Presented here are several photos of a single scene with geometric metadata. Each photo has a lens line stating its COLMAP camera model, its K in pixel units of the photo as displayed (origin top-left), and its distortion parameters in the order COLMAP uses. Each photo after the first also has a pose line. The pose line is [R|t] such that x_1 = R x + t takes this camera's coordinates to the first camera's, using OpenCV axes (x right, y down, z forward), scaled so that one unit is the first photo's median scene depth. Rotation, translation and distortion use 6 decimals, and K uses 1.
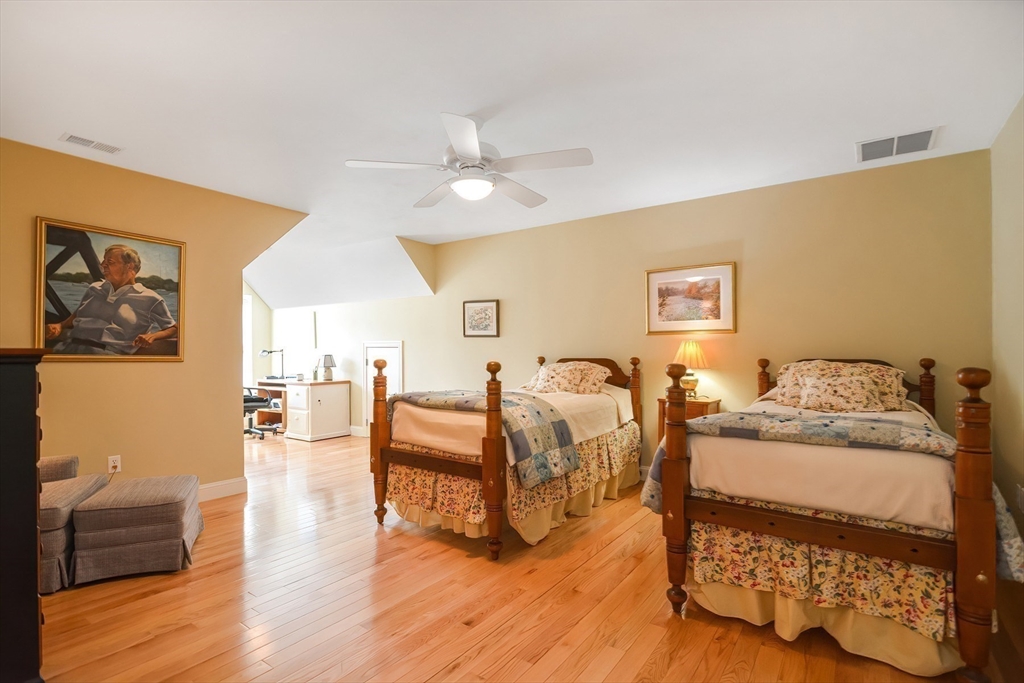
lens RADIAL K [[474.0, 0, 511.2], [0, 474.0, 329.6], [0, 0, 1]] dist [0.000723, -0.010884]
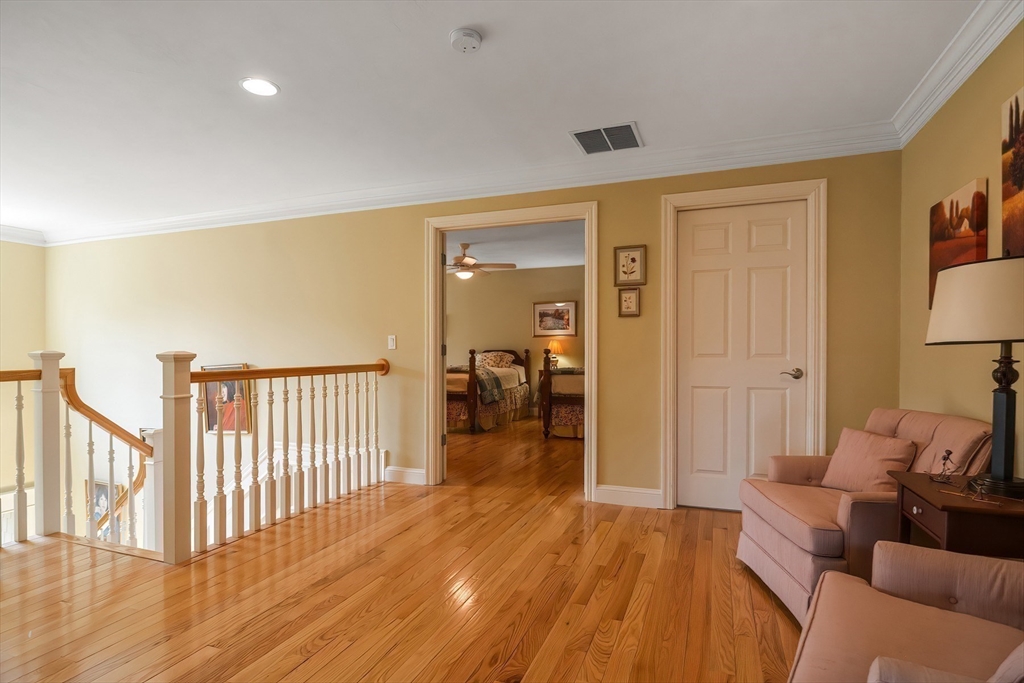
lens RADIAL K [[506.3, 0, 509.1], [0, 506.3, 348.9], [0, 0, 1]] dist [-0.000099, -0.014207]
pose [[0.967884, -0.002496, 0.251384, -0.351304], [-0.008294, 0.999089, 0.041854, -0.028954], [-0.251260, -0.042595, 0.966982, -1.039128]]
